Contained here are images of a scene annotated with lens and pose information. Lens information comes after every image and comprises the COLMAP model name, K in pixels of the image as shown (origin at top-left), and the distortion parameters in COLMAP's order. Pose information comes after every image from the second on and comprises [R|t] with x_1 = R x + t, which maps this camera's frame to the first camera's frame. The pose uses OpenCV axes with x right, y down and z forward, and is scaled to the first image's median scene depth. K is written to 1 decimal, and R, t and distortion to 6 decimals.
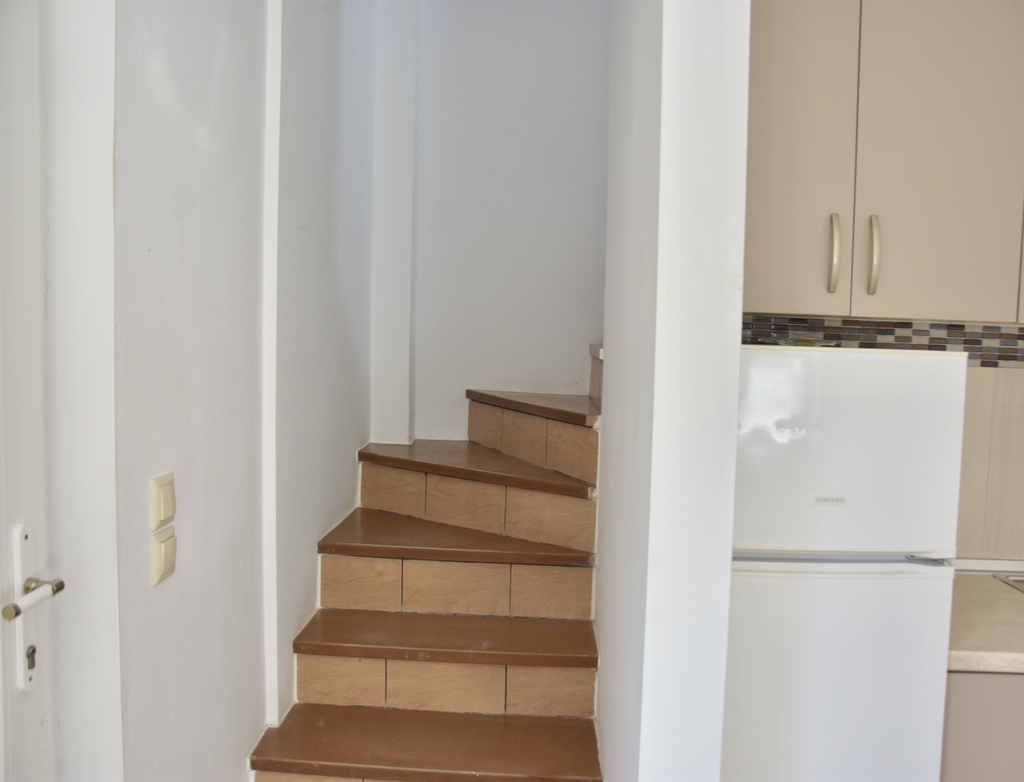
lens RADIAL K [[835.7, 0, 512.0], [0, 835.7, 391.0], [0, 0, 1]] dist [-0.133907, 0.115565]
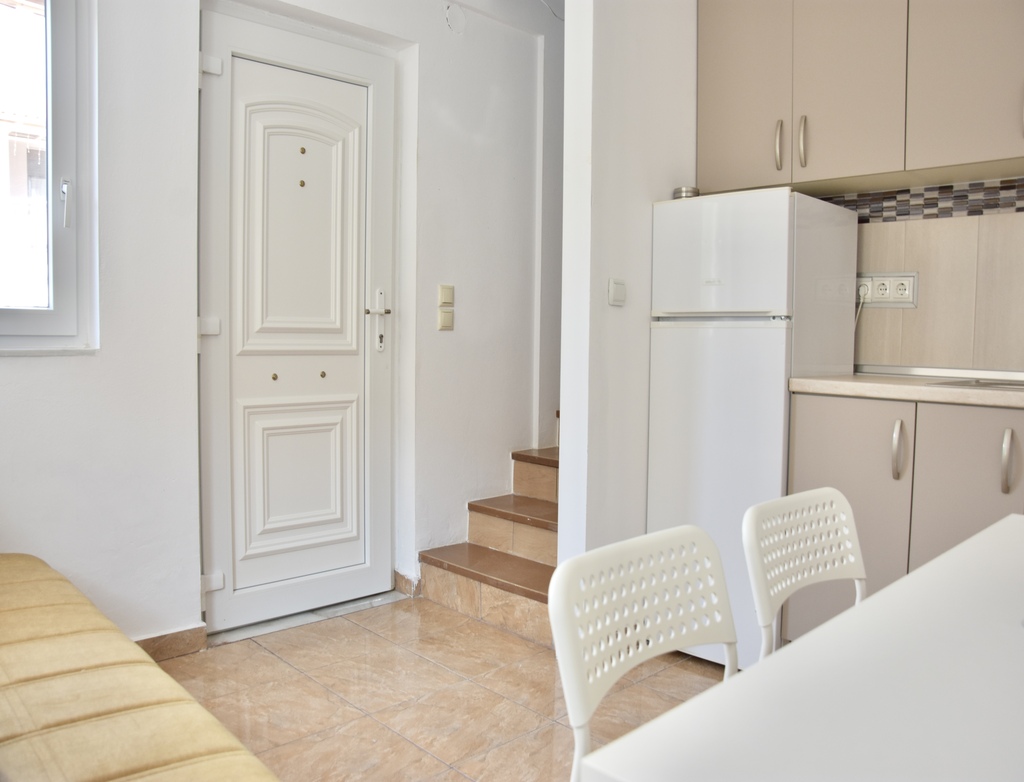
lens RADIAL K [[835.7, 0, 512.0], [0, 835.7, 391.0], [0, 0, 1]] dist [-0.133907, 0.115565]
pose [[0.715538, 0.026669, -0.698065, 0.963553], [-0.051620, 0.998558, -0.014763, 0.301649], [0.696664, 0.046597, 0.715883, -0.397371]]
